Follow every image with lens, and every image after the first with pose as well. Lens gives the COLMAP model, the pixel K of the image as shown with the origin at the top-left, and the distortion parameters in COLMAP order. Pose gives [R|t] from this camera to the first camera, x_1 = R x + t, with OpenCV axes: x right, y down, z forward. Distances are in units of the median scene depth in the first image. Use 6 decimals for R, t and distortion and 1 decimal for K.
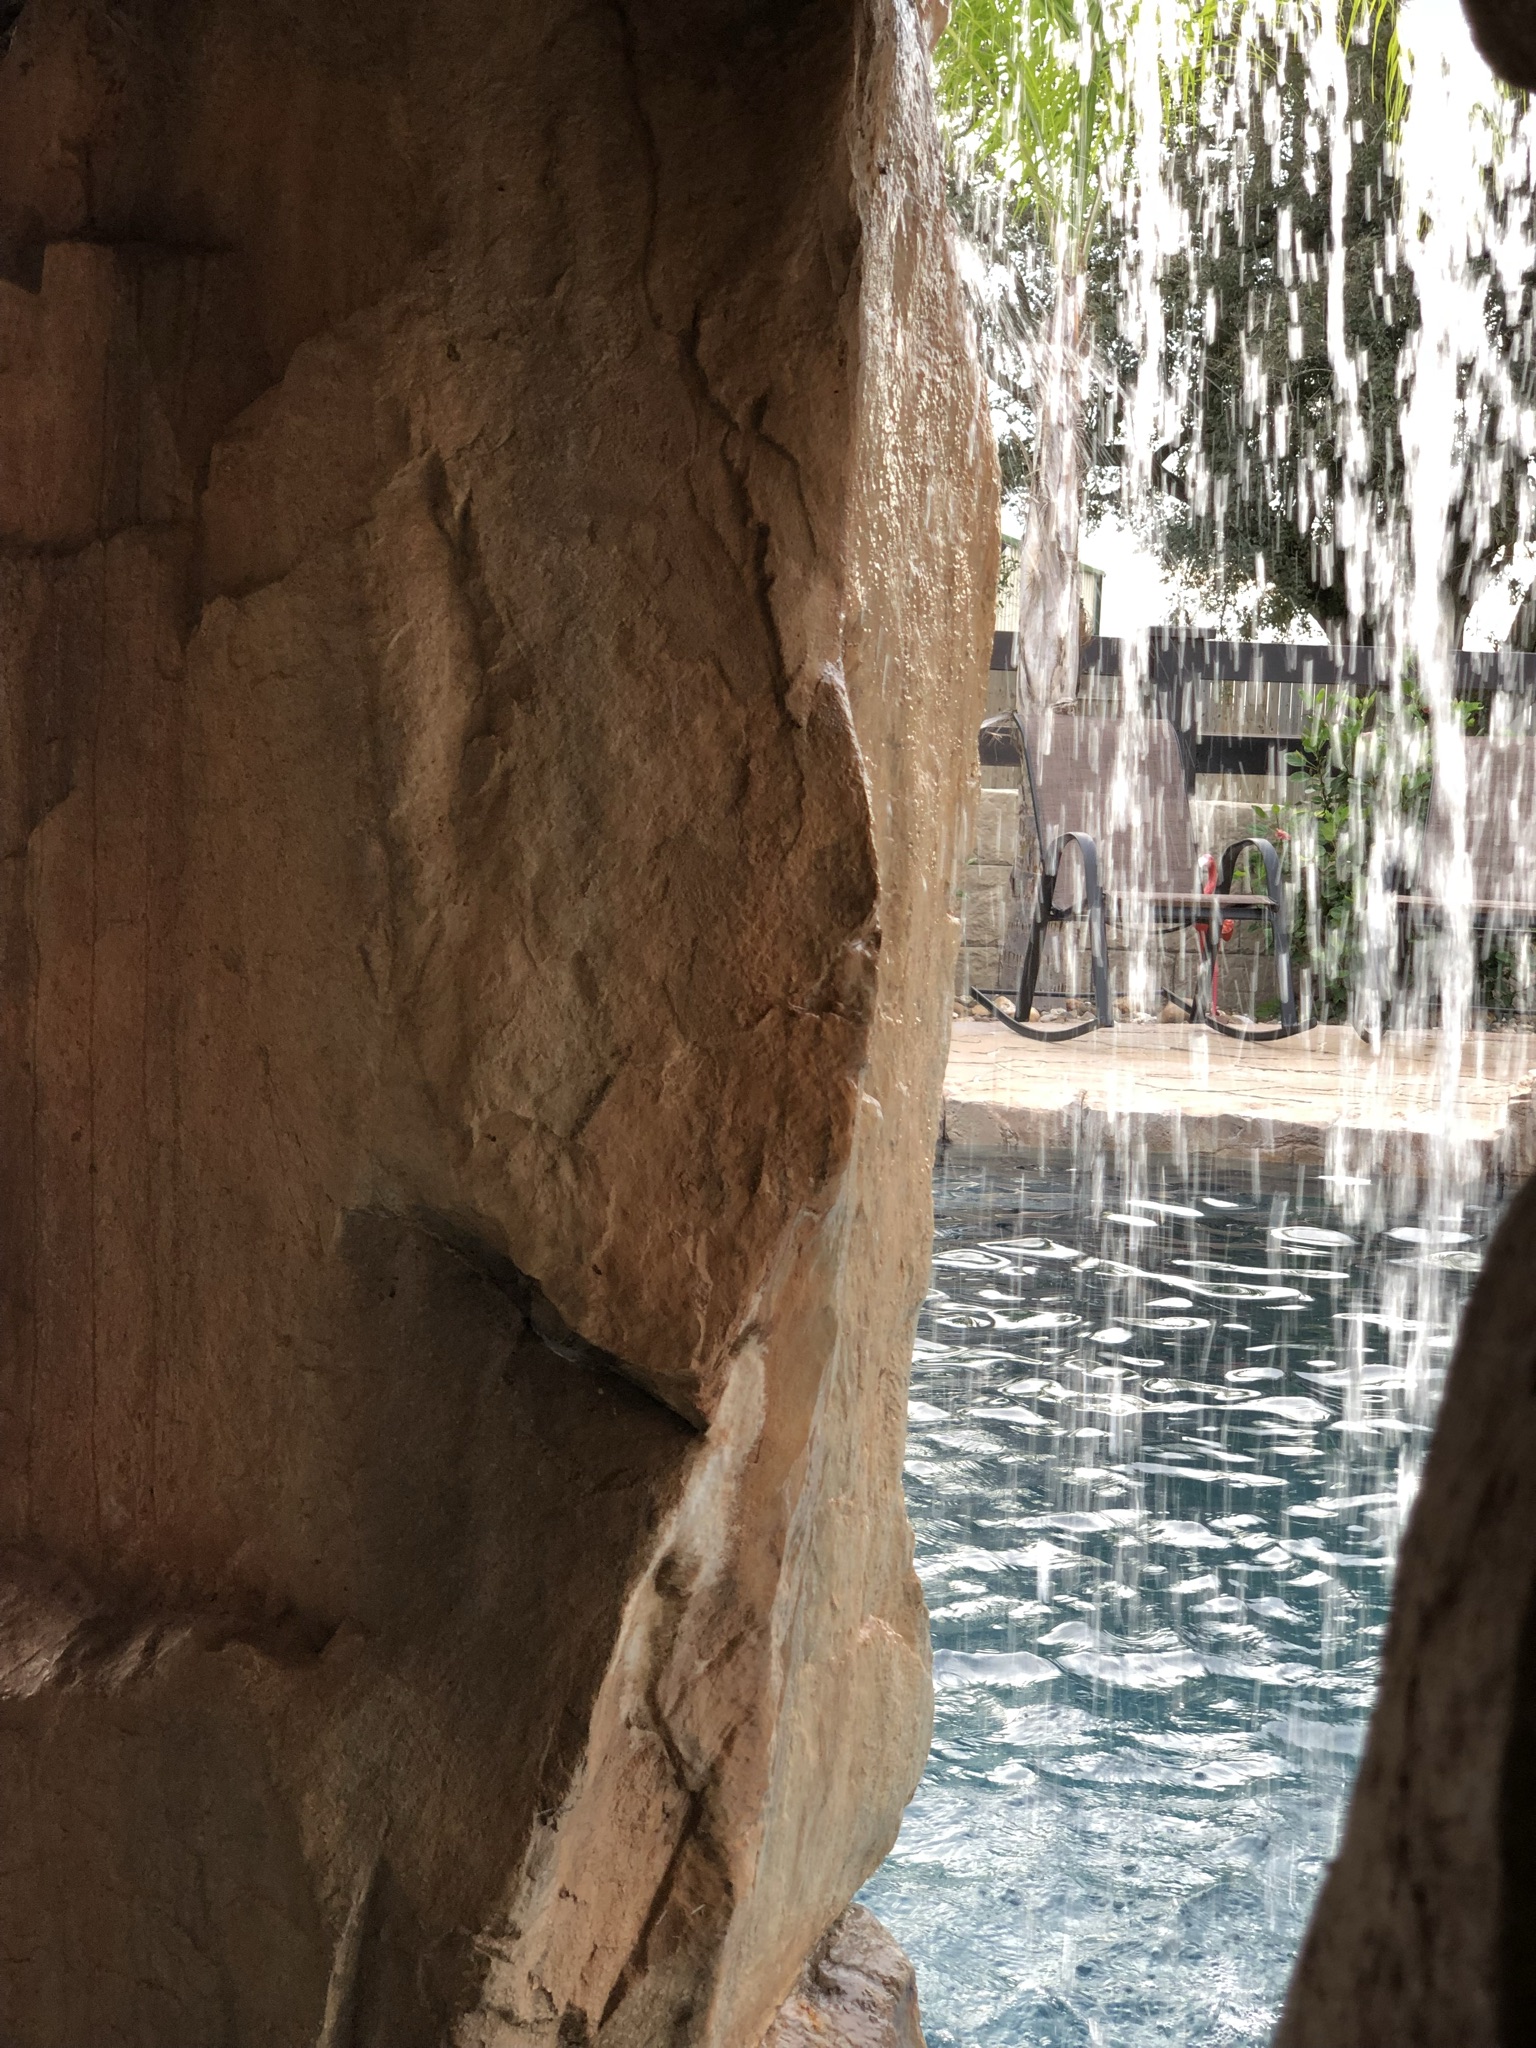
lens RADIAL K [[2959.6, 0, 768.0], [0, 2959.6, 1024.0], [0, 0, 1]] dist [0.153640, -0.540054]
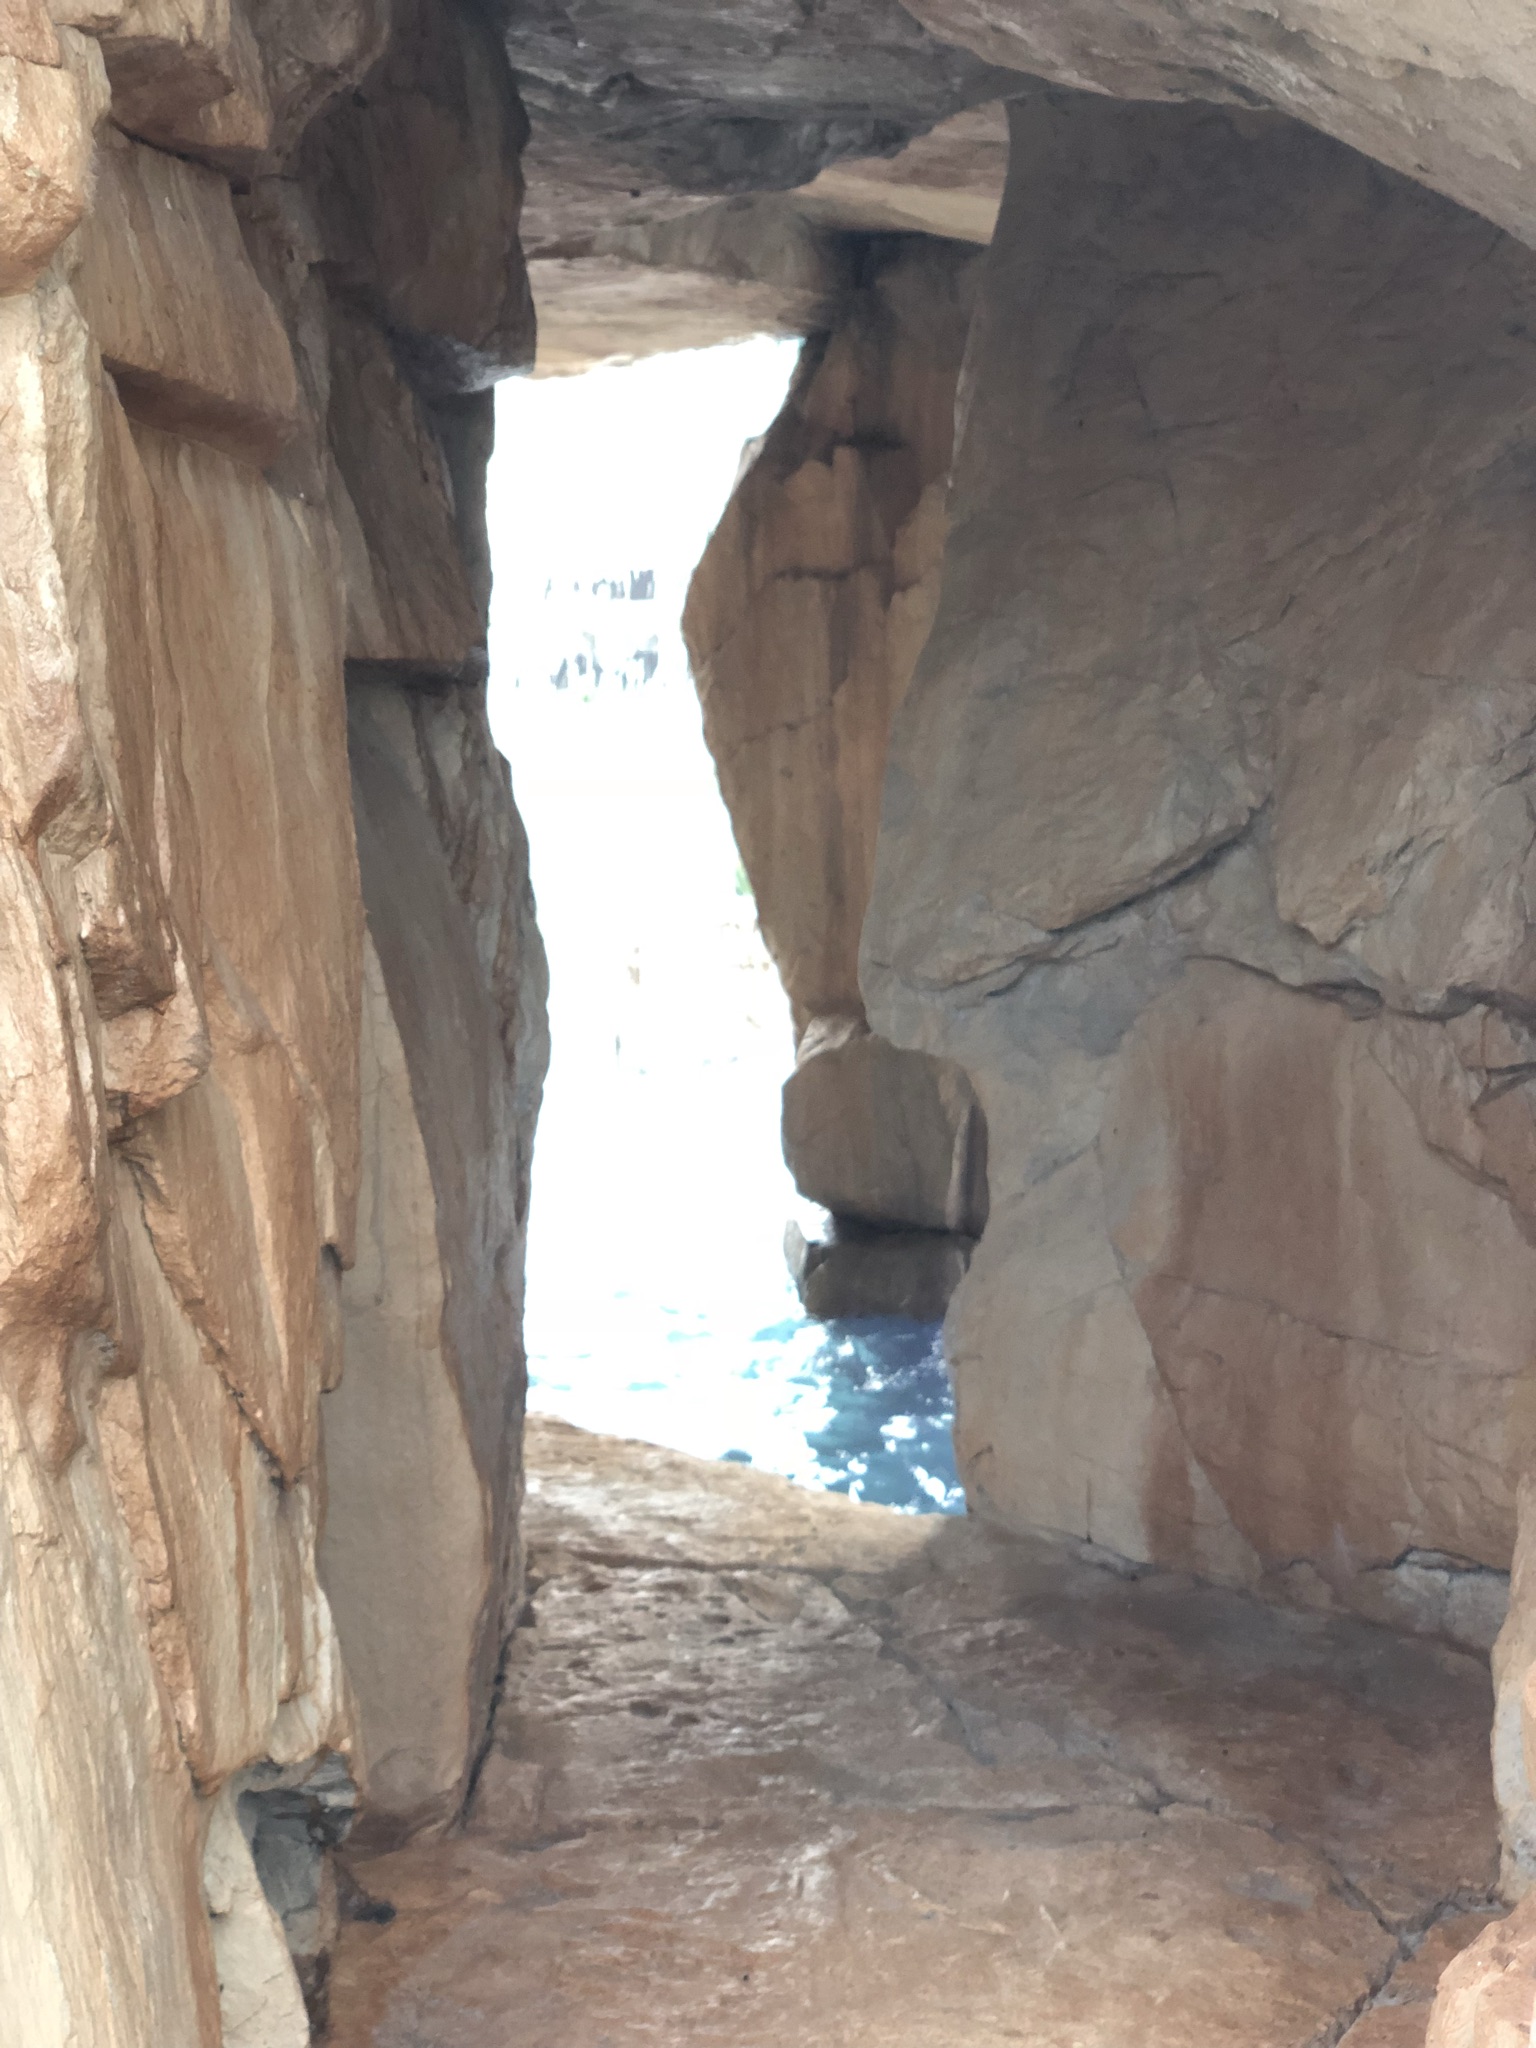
lens RADIAL K [[2959.6, 0, 768.0], [0, 2959.6, 1024.0], [0, 0, 1]] dist [0.153640, -0.540054]
pose [[0.940423, -0.015083, -0.339671, 0.525287], [0.020945, 0.999688, 0.013596, 0.172369], [0.339360, -0.019900, 0.940446, -1.305417]]
